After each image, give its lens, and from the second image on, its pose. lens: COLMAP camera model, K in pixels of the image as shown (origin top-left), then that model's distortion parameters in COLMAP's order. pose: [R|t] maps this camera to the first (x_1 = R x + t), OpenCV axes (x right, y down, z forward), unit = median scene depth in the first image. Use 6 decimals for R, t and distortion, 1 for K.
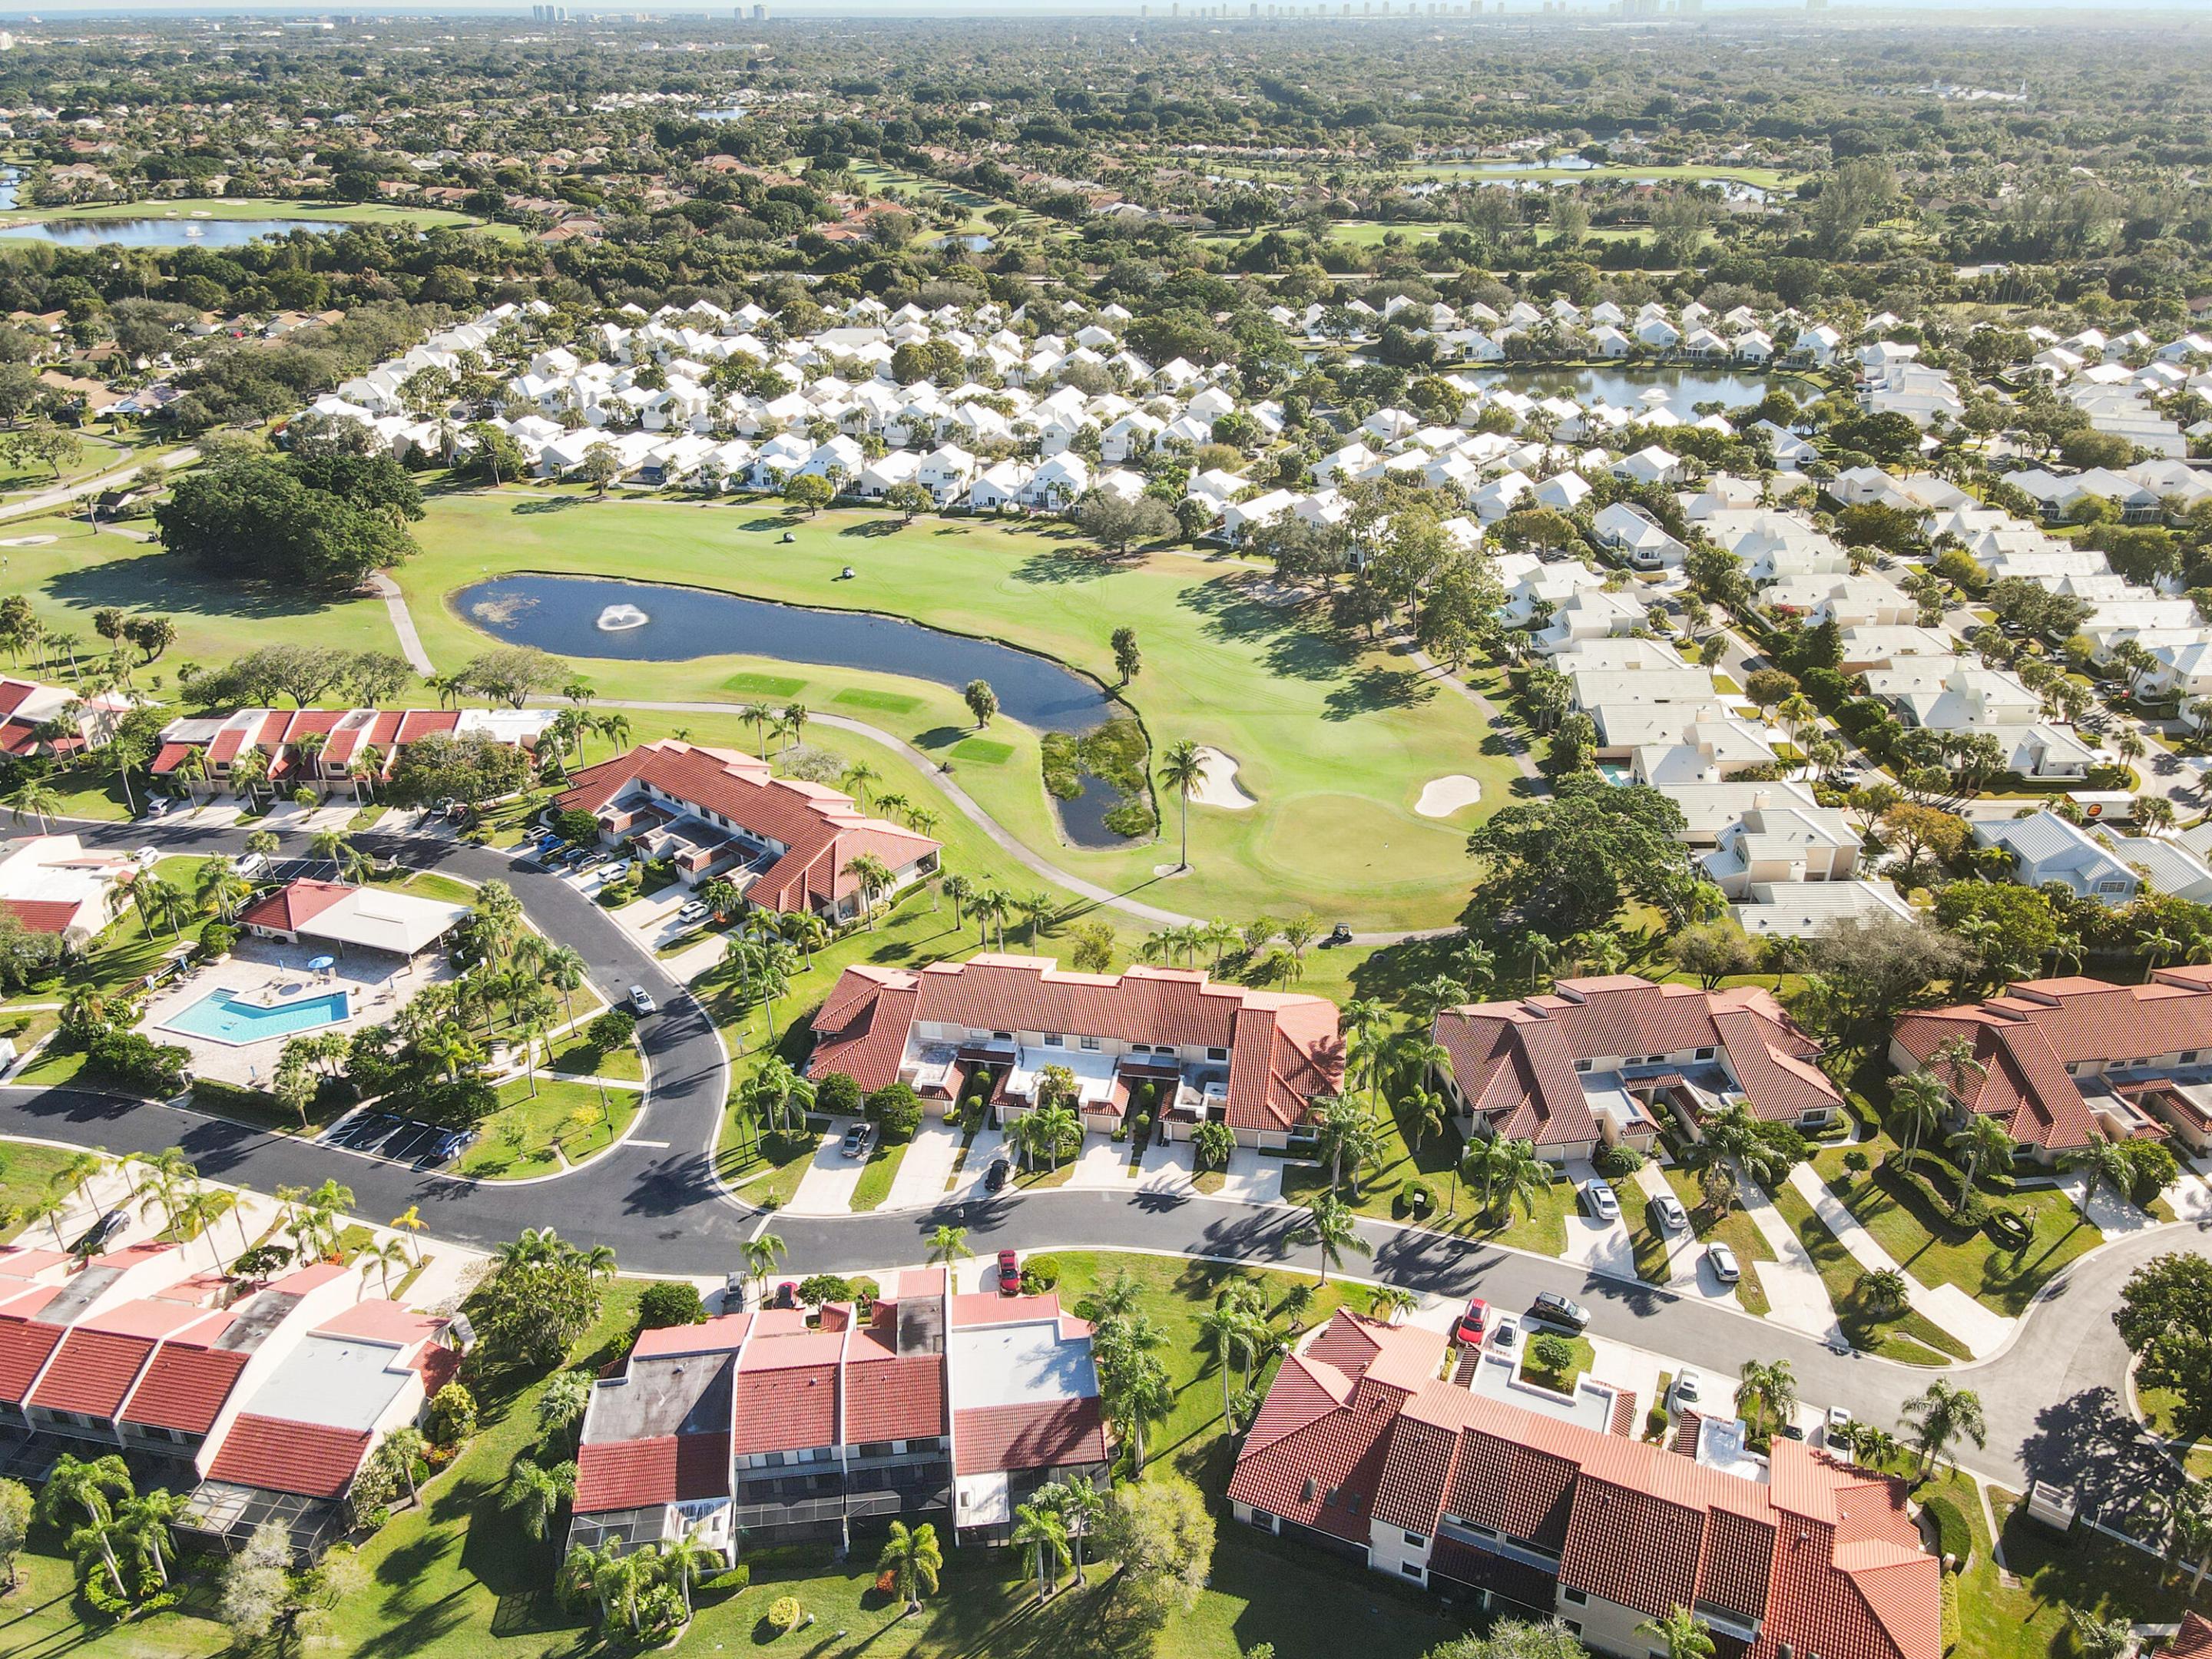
lens RADIAL K [[1562.1, 0, 1116.2], [0, 1562.1, 882.9], [0, 0, 1]] dist [0.011096, 0.009888]
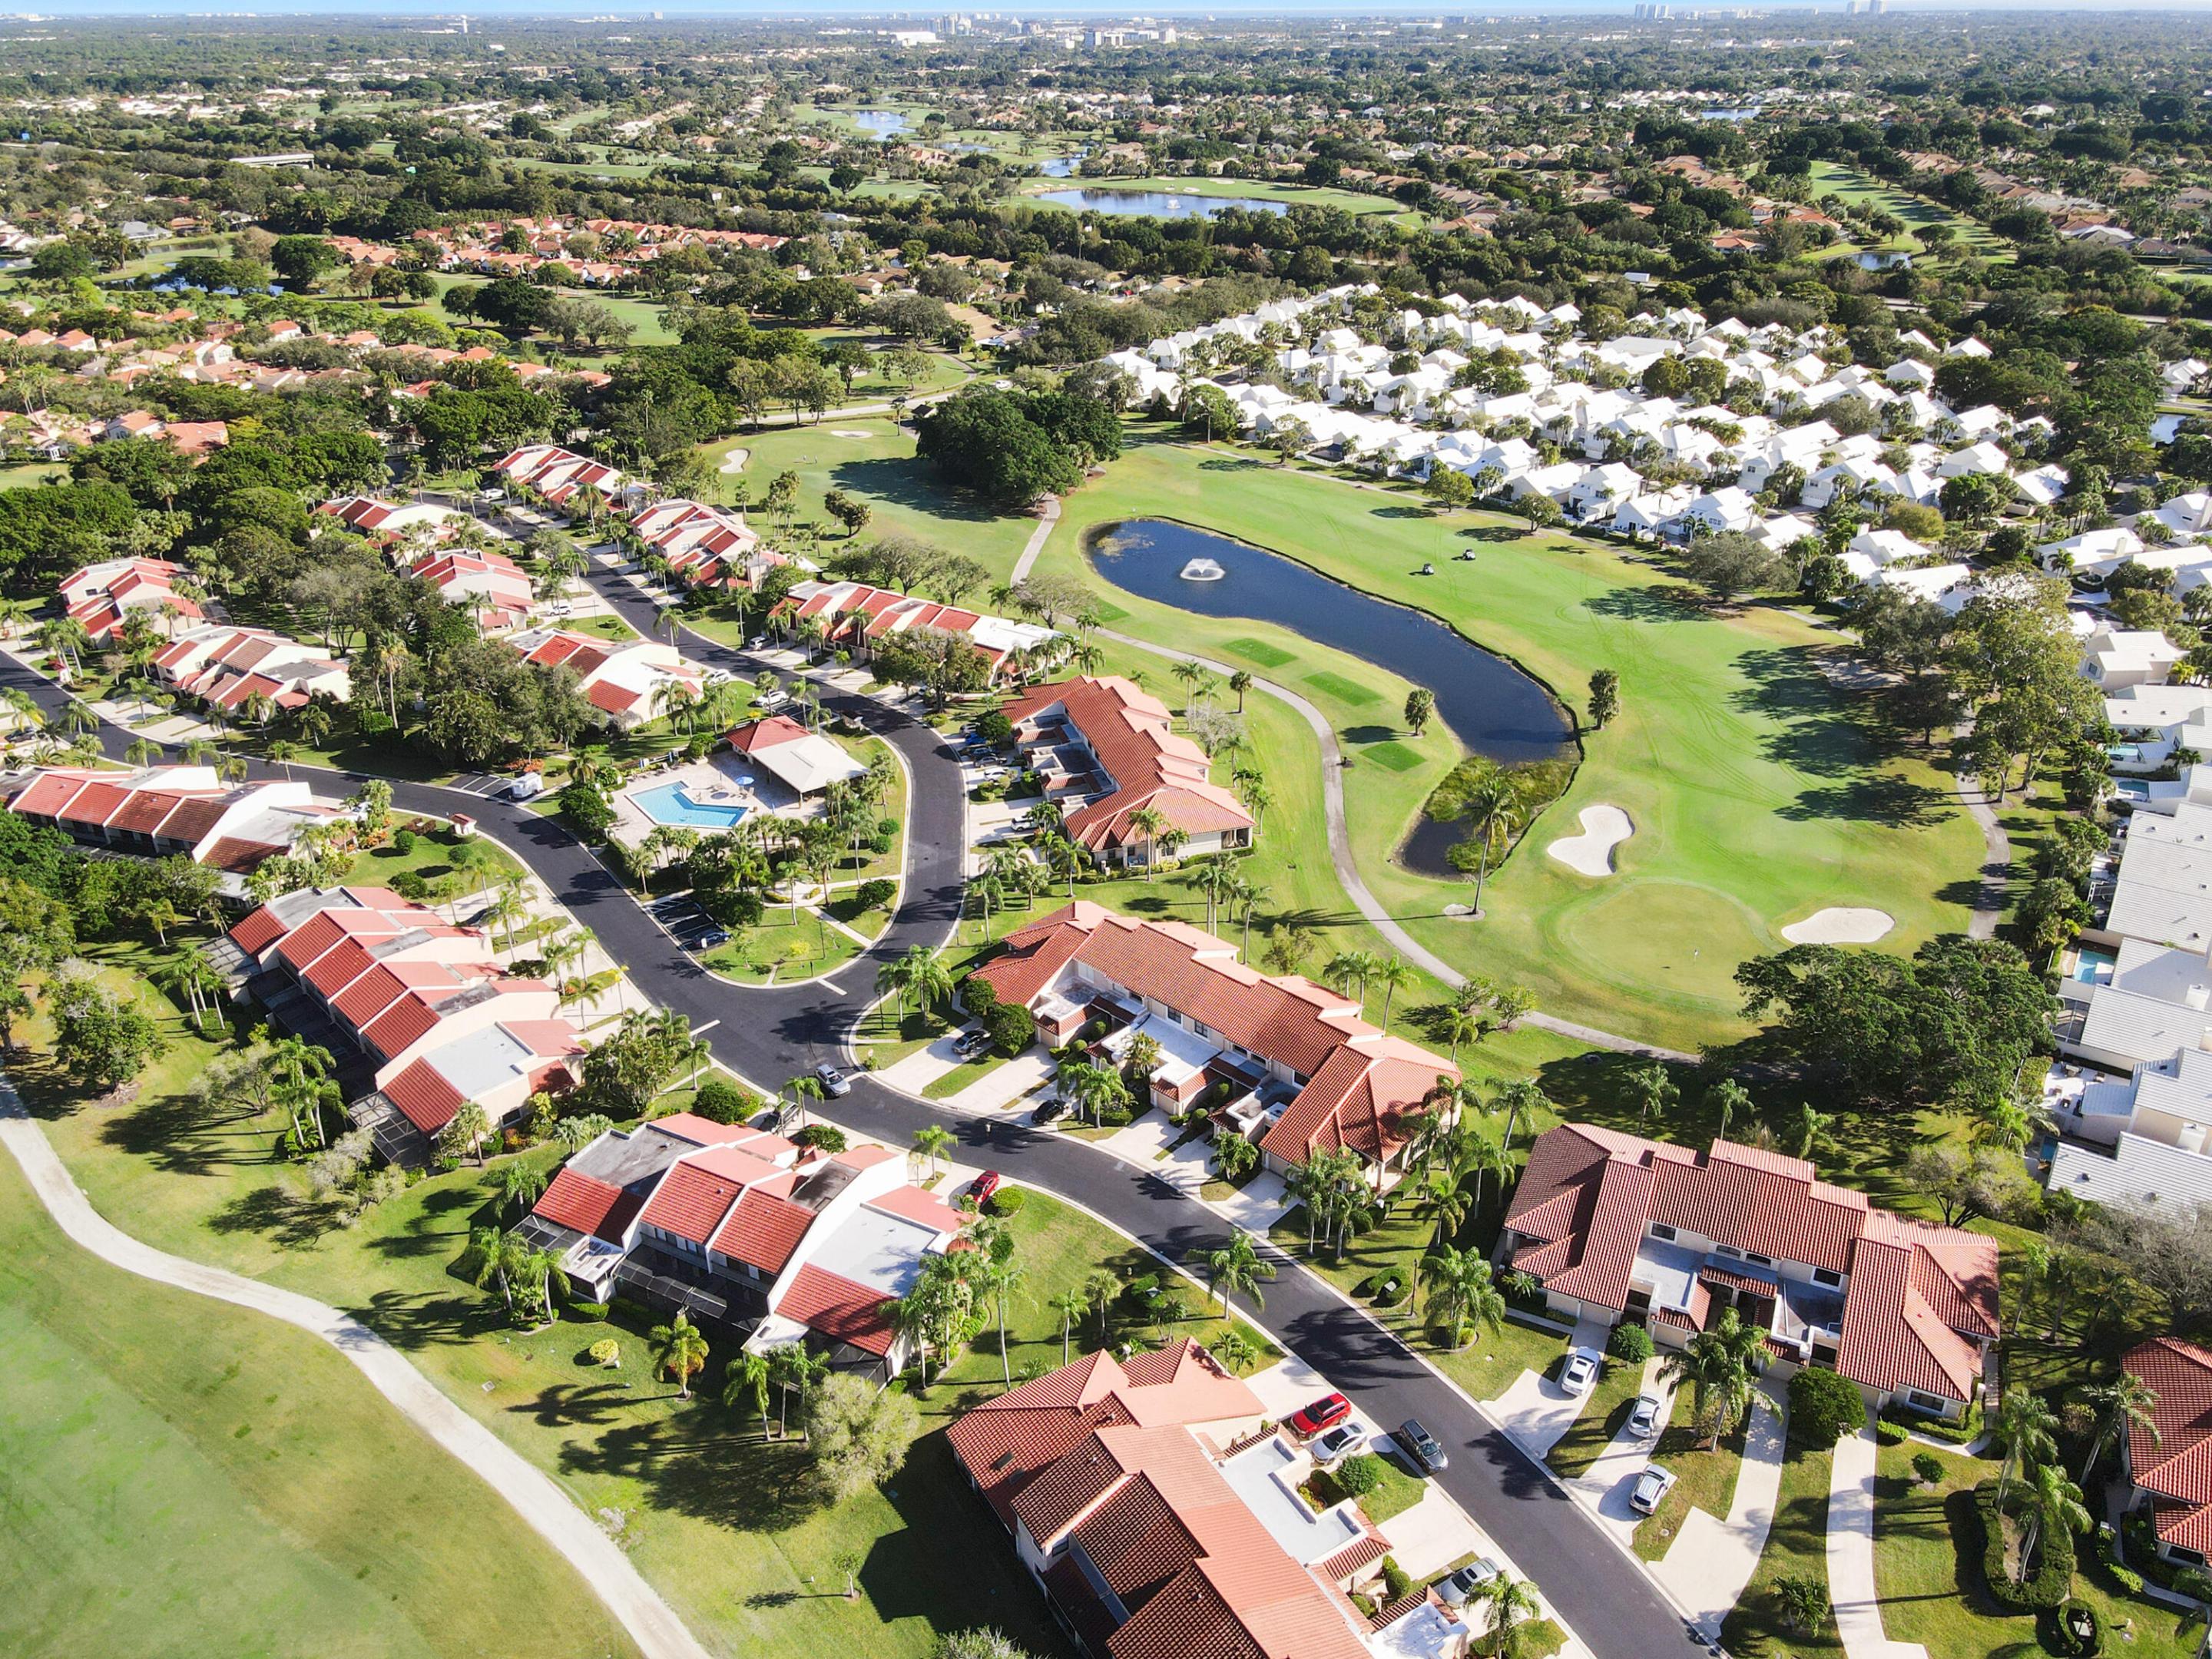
lens RADIAL K [[1544.3, 0, 1115.2], [0, 1544.3, 907.7], [0, 0, 1]] dist [-0.015172, 0.065434]
pose [[0.830610, 0.280846, -0.480845, 0.279292], [-0.271677, 0.958140, 0.090325, -0.034237], [0.486085, 0.055610, 0.872141, 0.067129]]
